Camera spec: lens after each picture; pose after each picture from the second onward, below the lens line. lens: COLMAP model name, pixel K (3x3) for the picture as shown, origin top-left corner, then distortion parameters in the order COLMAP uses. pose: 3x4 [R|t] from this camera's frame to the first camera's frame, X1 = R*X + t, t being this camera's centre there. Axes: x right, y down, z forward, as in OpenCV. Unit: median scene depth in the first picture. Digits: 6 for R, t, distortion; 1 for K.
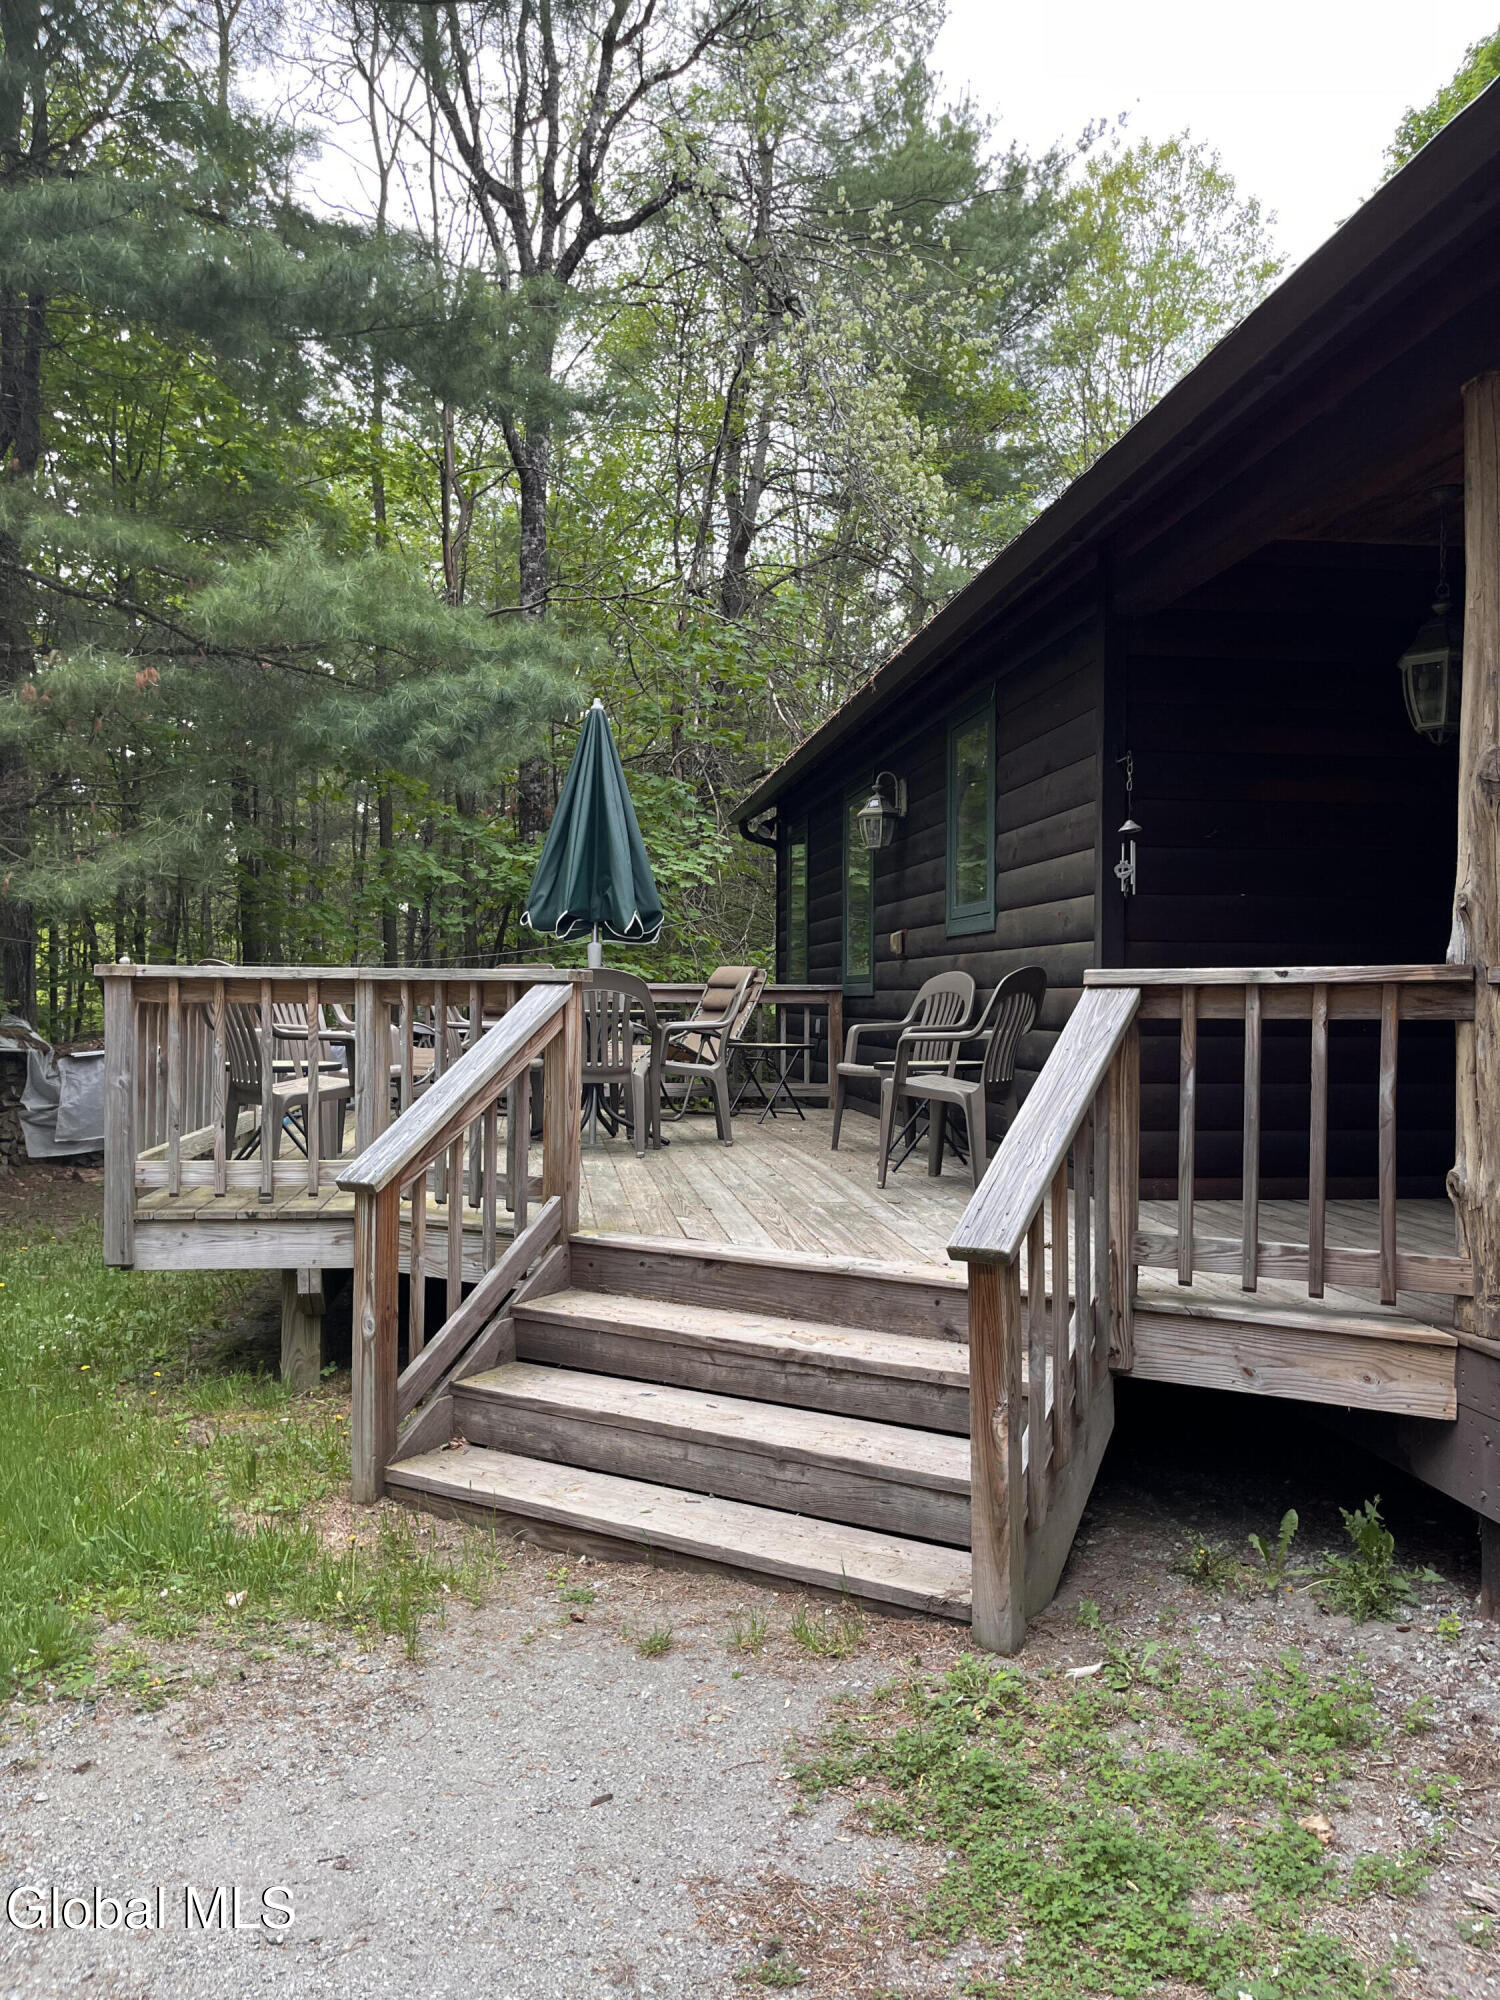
lens RADIAL K [[1506.5, 0, 732.0], [0, 1506.5, 998.5], [0, 0, 1]] dist [0.067813, -0.087794]
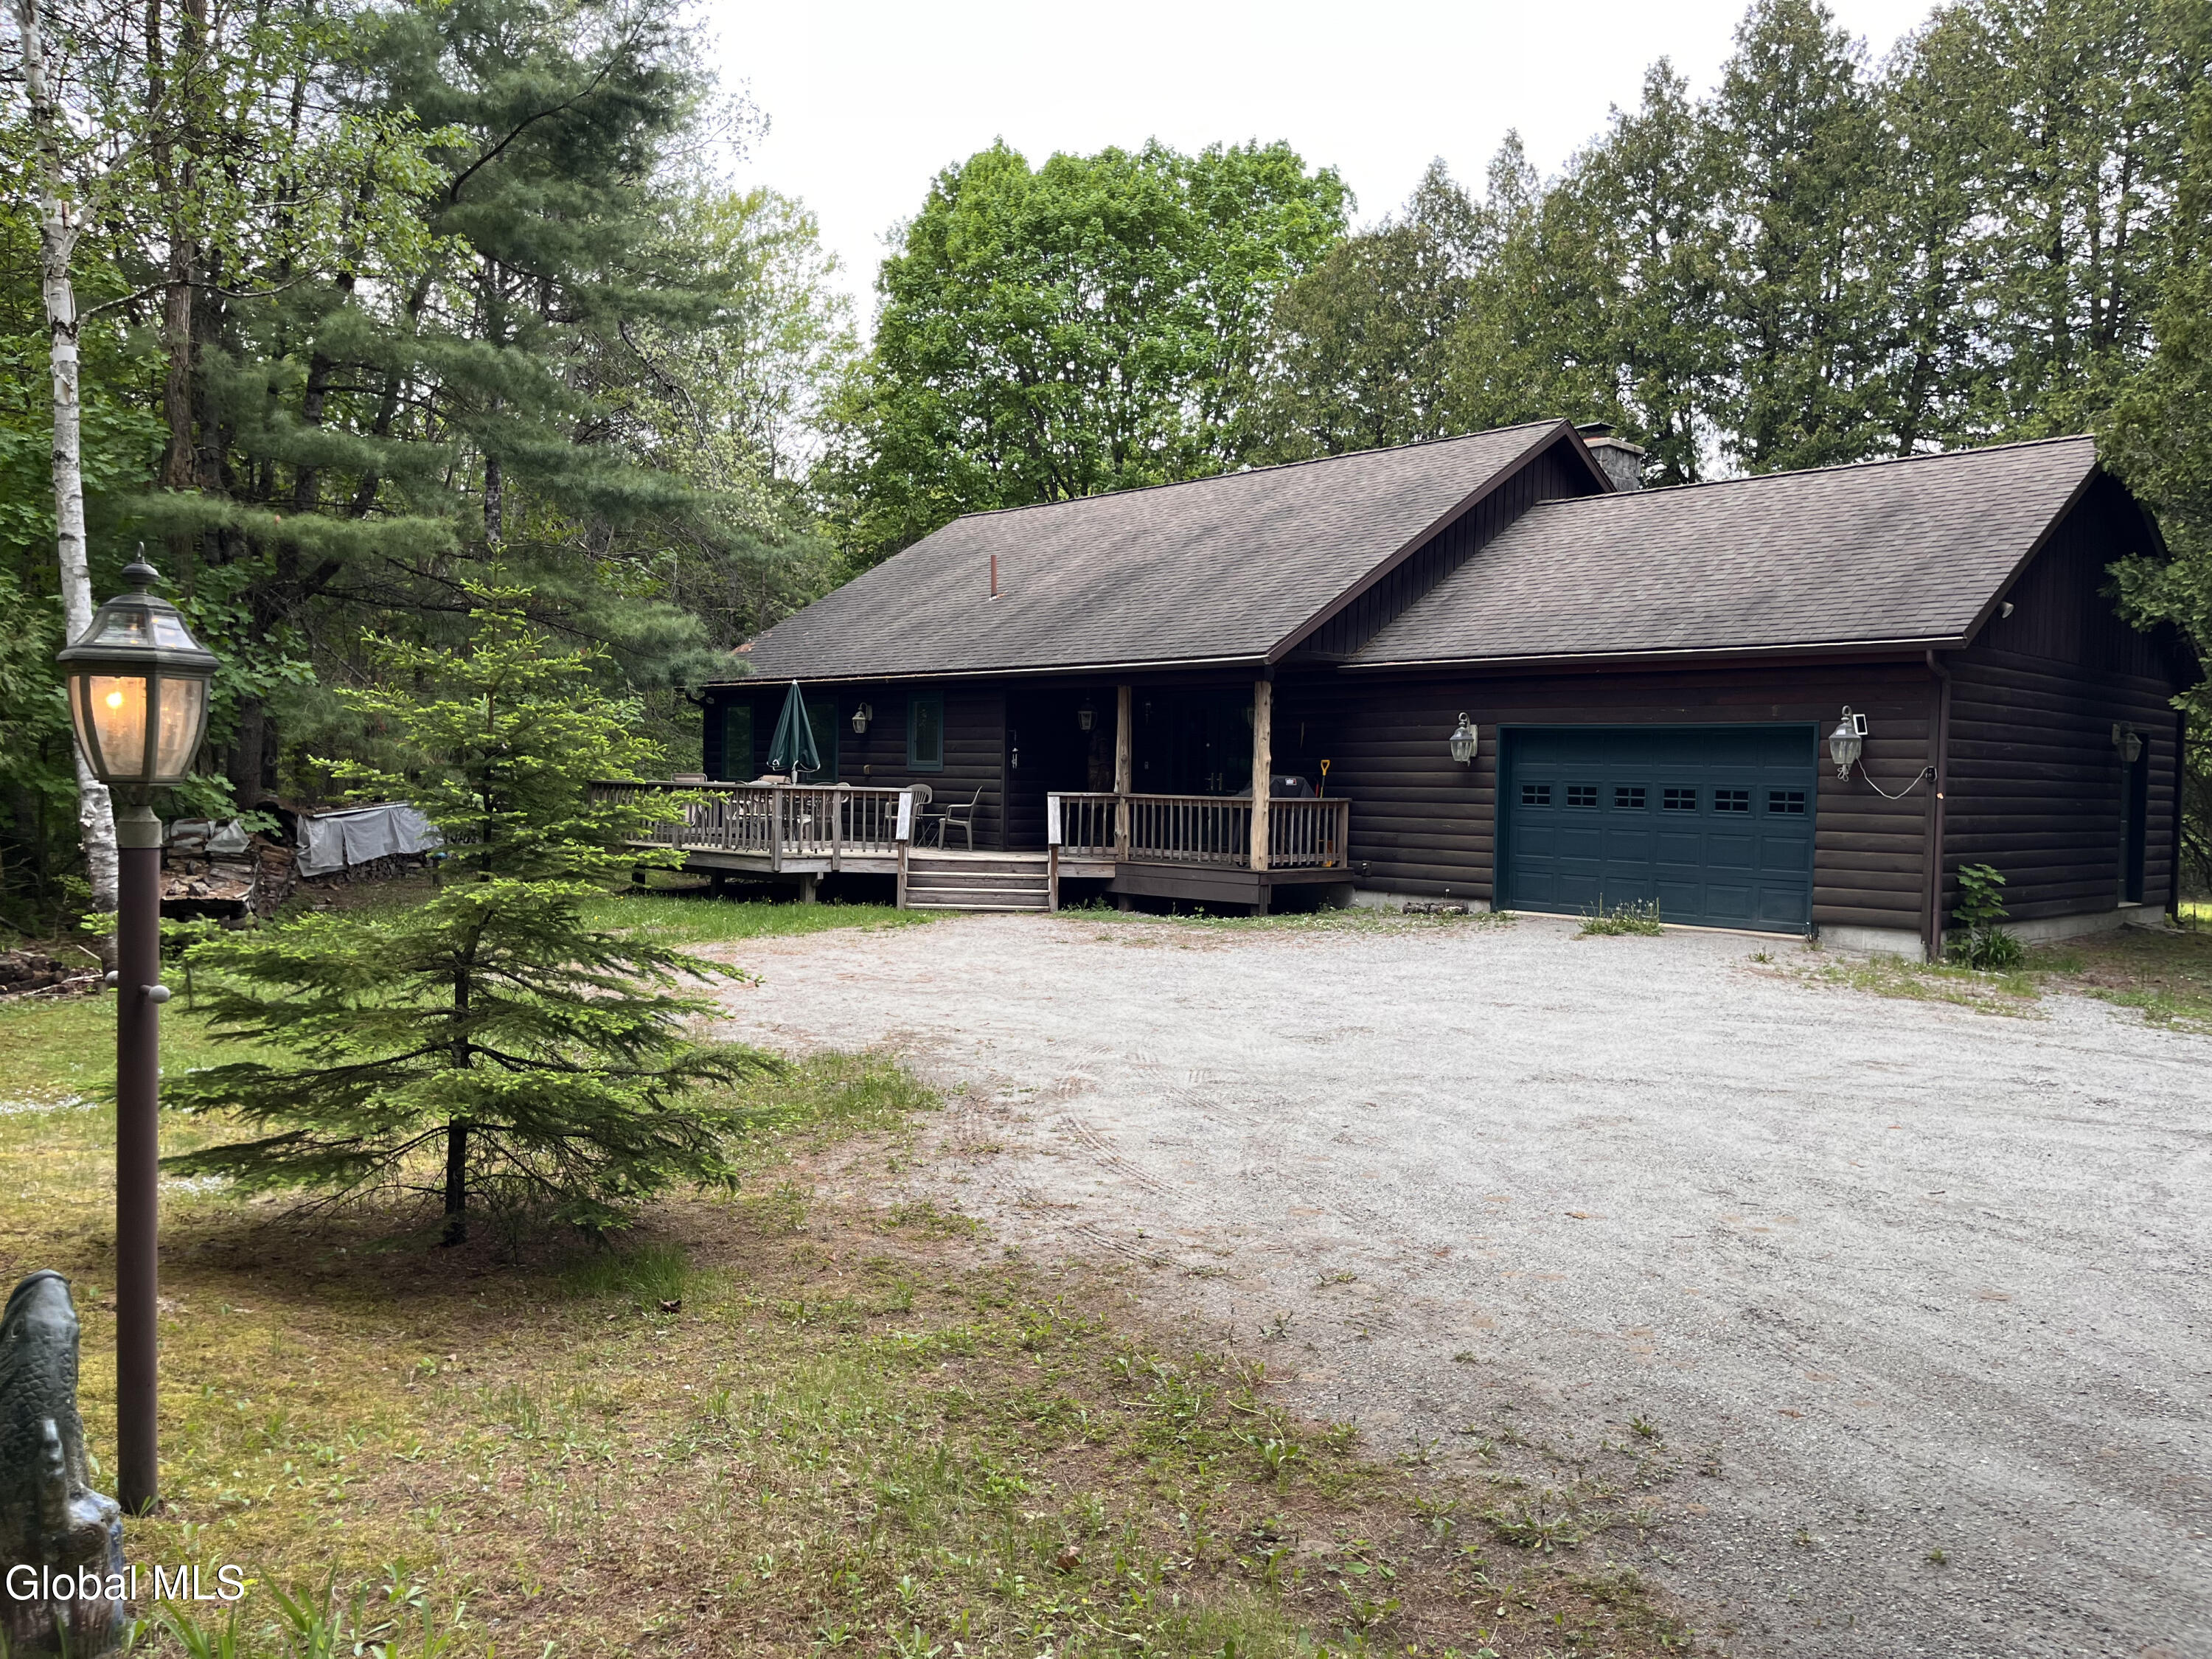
lens RADIAL K [[1666.2, 0, 1101.1], [0, 1666.2, 838.5], [0, 0, 1]] dist [0.067813, -0.087794]
pose [[0.808313, -0.007225, 0.588709, -1.209565], [-0.016543, 0.999251, 0.034978, -0.026671], [-0.588521, -0.038012, 0.807588, -1.487477]]
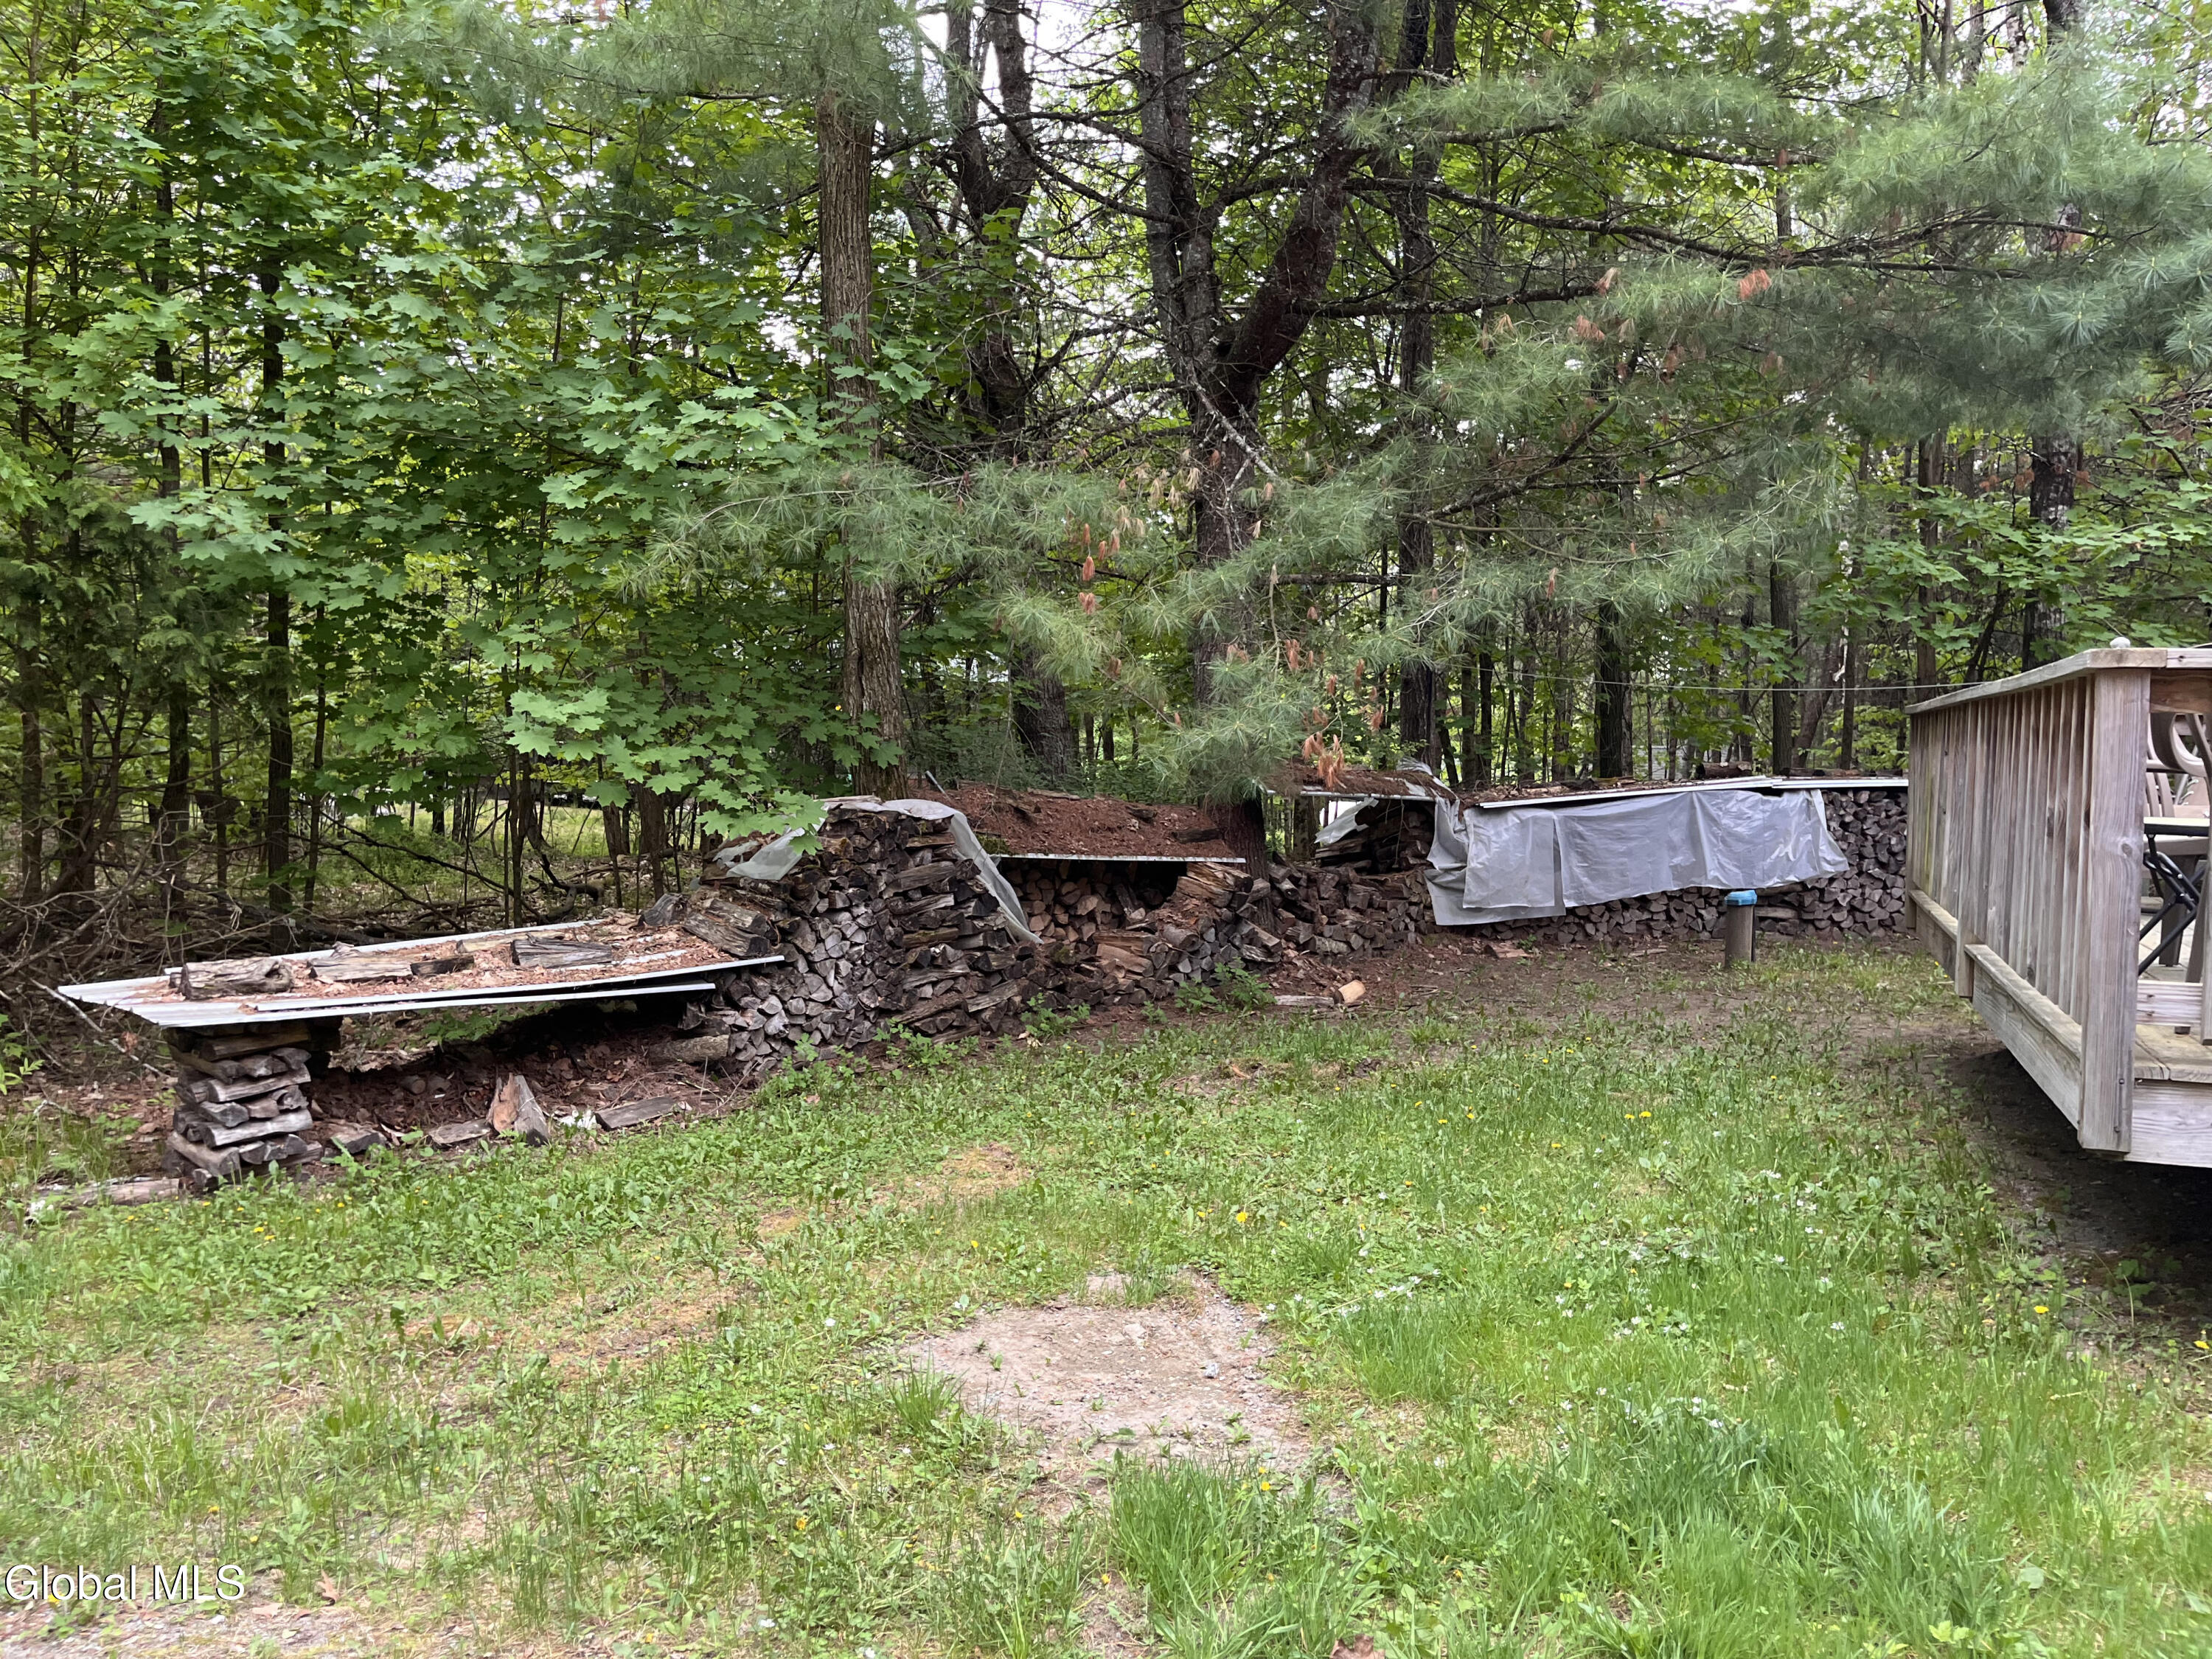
lens RADIAL K [[1666.2, 0, 1101.6], [0, 1666.2, 837.3], [0, 0, 1]] dist [0.067813, -0.087794]
pose [[0.876320, 0.028346, -0.480895, -0.253991], [-0.003661, 0.998630, 0.052194, 0.010629], [0.481716, -0.043978, 0.875223, 0.134170]]
